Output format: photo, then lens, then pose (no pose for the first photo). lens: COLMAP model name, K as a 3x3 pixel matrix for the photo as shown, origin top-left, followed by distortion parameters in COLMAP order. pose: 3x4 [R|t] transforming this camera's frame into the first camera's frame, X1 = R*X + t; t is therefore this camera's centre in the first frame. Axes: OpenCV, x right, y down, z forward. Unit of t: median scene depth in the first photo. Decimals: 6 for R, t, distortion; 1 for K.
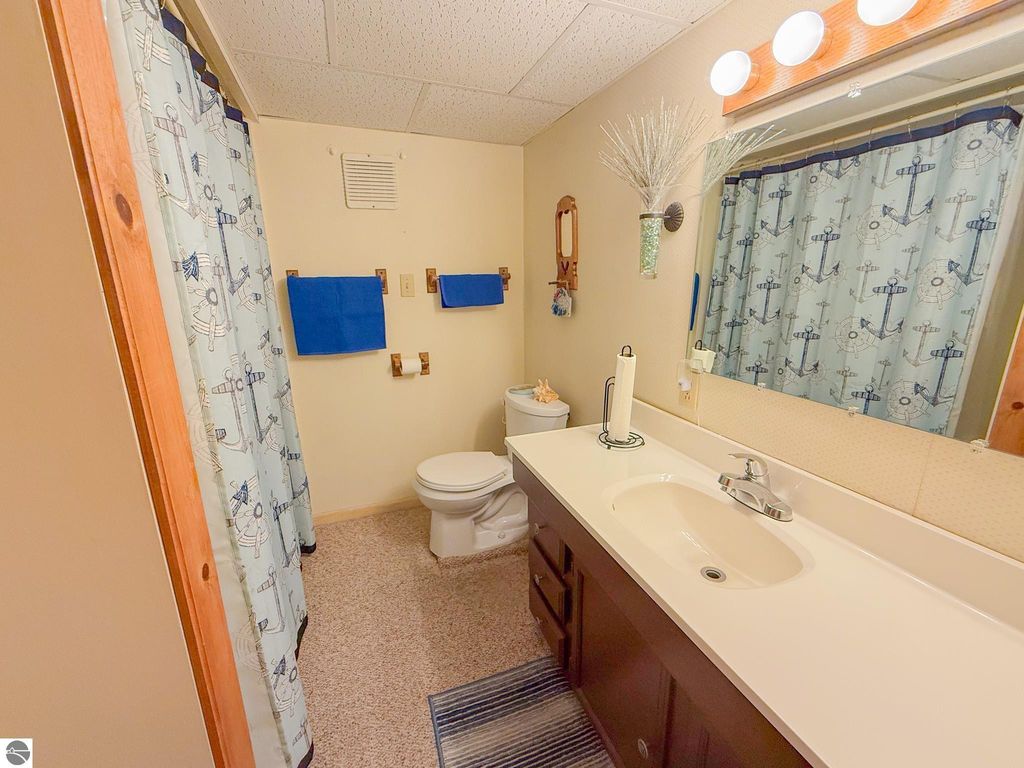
lens RADIAL K [[413.5, 0, 508.0], [0, 413.5, 382.7], [0, 0, 1]] dist [0.002966, 0.000115]
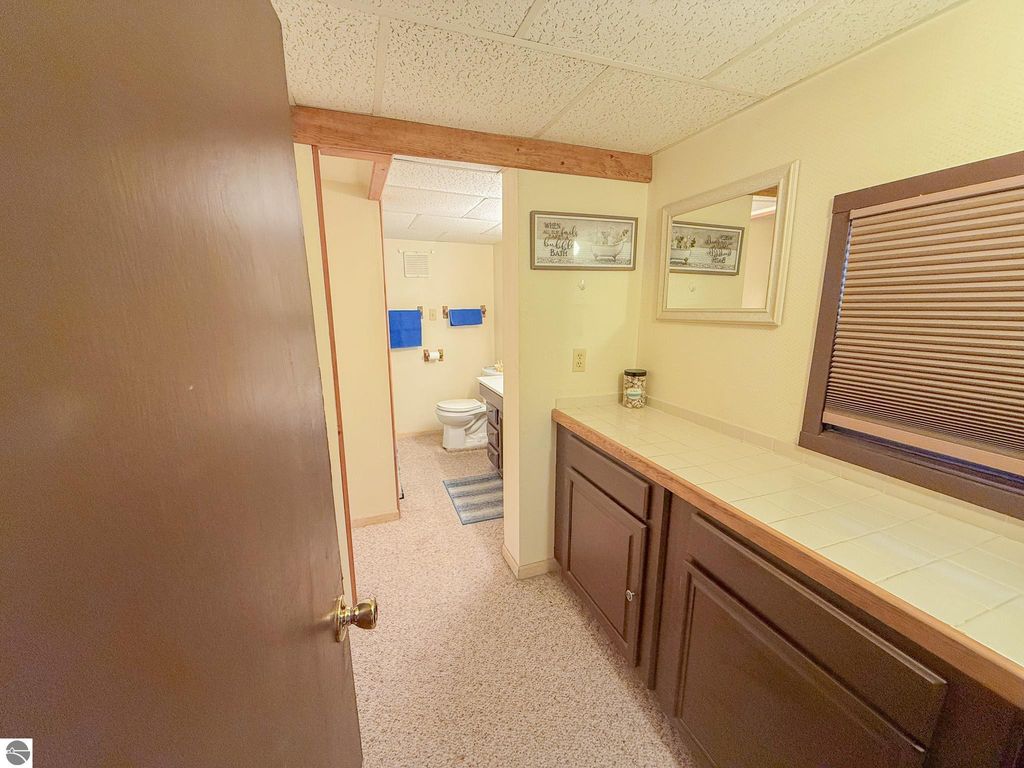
lens RADIAL K [[413.5, 0, 514.5], [0, 413.5, 387.8], [0, 0, 1]] dist [0.002966, 0.000115]
pose [[0.999979, 0.005839, 0.002823, 0.144151], [-0.005689, 0.998704, -0.050575, 0.214552], [-0.003115, 0.050558, 0.998716, -0.968091]]
